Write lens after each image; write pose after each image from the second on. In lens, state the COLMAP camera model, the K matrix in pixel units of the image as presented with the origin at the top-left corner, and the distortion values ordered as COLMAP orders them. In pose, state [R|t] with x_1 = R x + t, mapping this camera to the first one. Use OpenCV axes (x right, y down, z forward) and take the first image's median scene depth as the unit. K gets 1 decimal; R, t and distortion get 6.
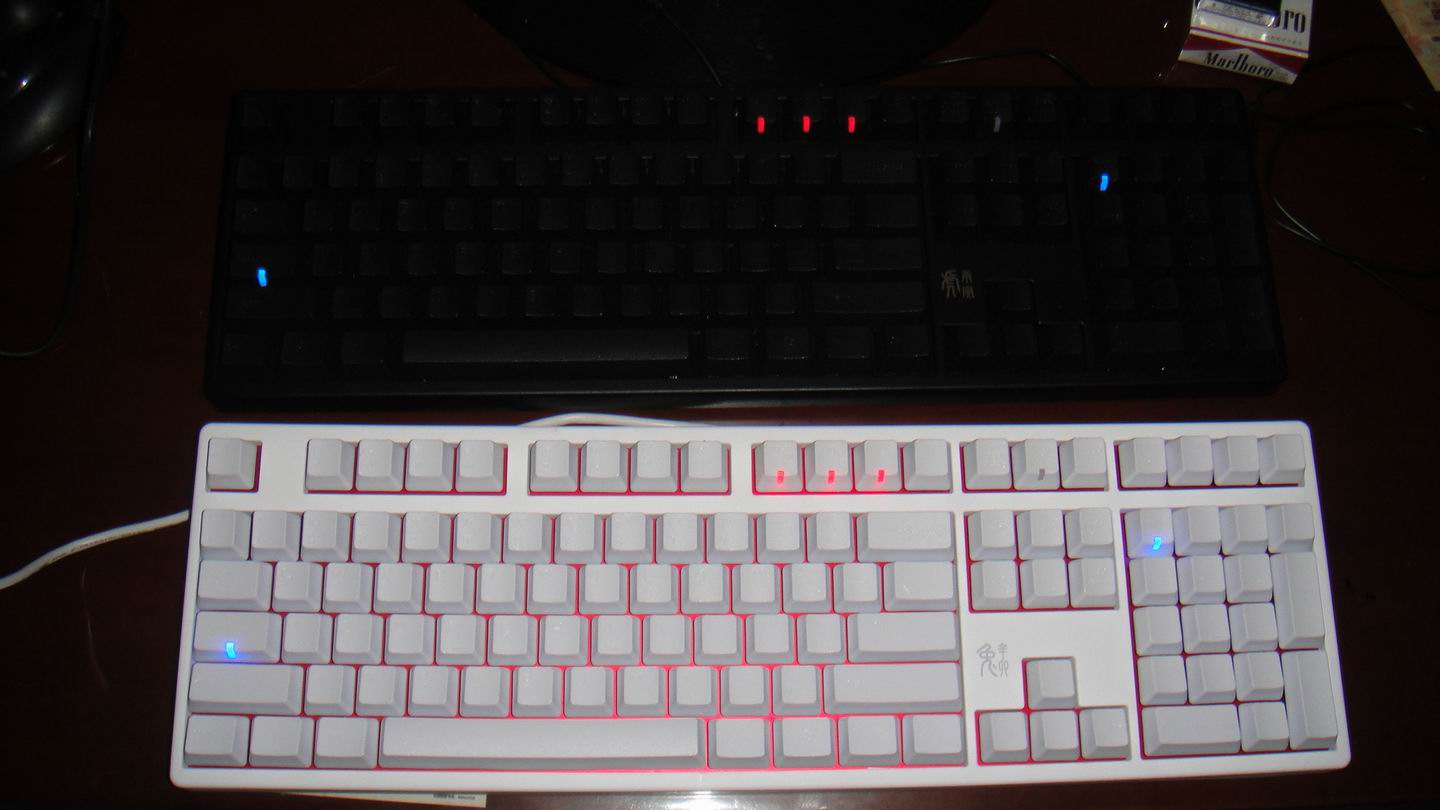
lens RADIAL K [[1592.0, 0, 723.1], [0, 1592.0, 404.2], [0, 0, 1]] dist [-0.148879, 0.000000]
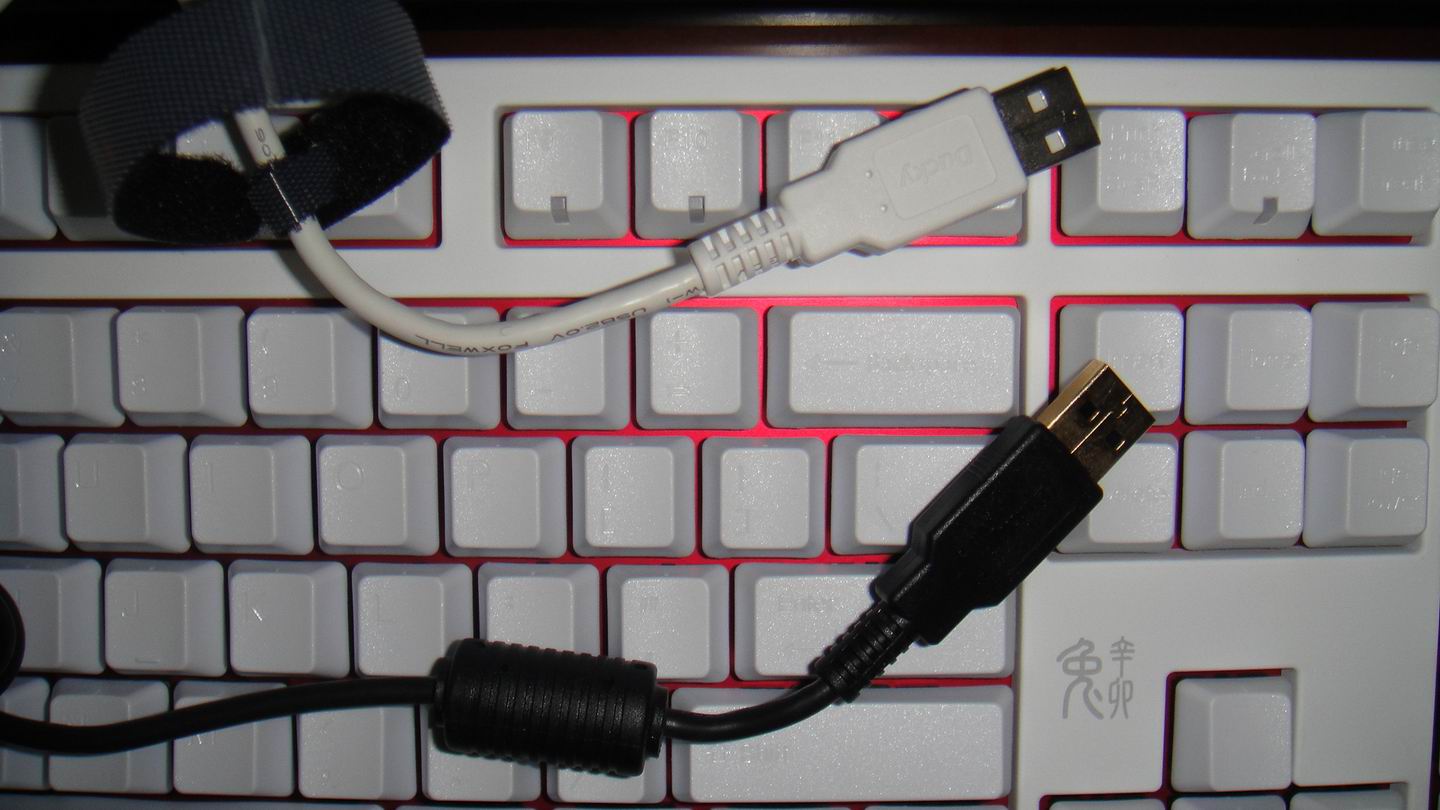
lens RADIAL K [[1592.0, 0, 723.0], [0, 1592.0, 405.2], [0, 0, 1]] dist [-0.148879, 0.000000]
pose [[0.999031, 0.013226, -0.041984, 0.091585], [0.004964, 0.913852, 0.406018, -0.064573], [0.043738, -0.405833, 0.912900, 0.656656]]
